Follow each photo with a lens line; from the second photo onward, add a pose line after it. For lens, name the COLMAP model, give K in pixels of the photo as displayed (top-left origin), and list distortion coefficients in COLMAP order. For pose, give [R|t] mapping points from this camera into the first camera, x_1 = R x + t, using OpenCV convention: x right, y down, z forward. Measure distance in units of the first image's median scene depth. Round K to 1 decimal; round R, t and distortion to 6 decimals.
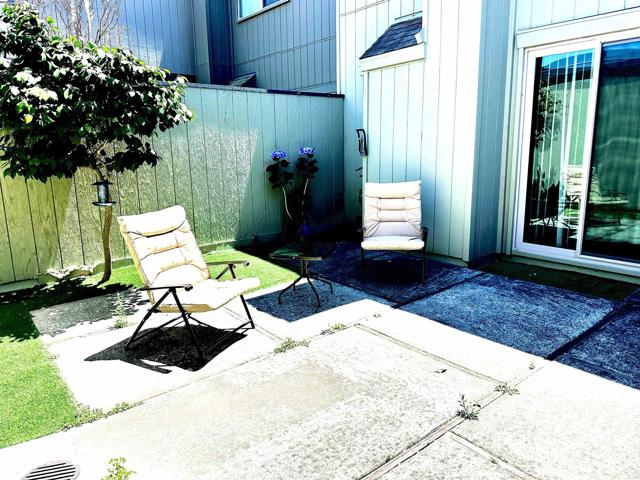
lens RADIAL K [[448.7, 0, 319.1], [0, 448.7, 236.2], [0, 0, 1]] dist [0.088829, -0.126035]
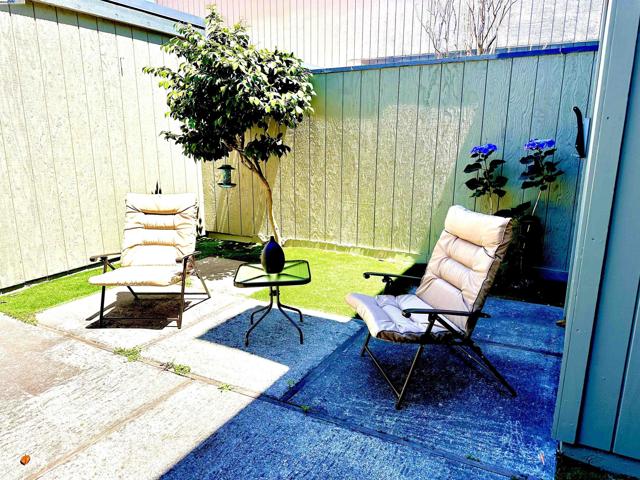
lens RADIAL K [[448.7, 0, 319.1], [0, 448.7, 236.2], [0, 0, 1]] dist [0.088829, -0.126035]
pose [[0.362517, 0.219627, -0.905729, 0.687975], [-0.186982, 0.969216, 0.160183, -0.170787], [0.913027, 0.111286, 0.392424, 0.750349]]
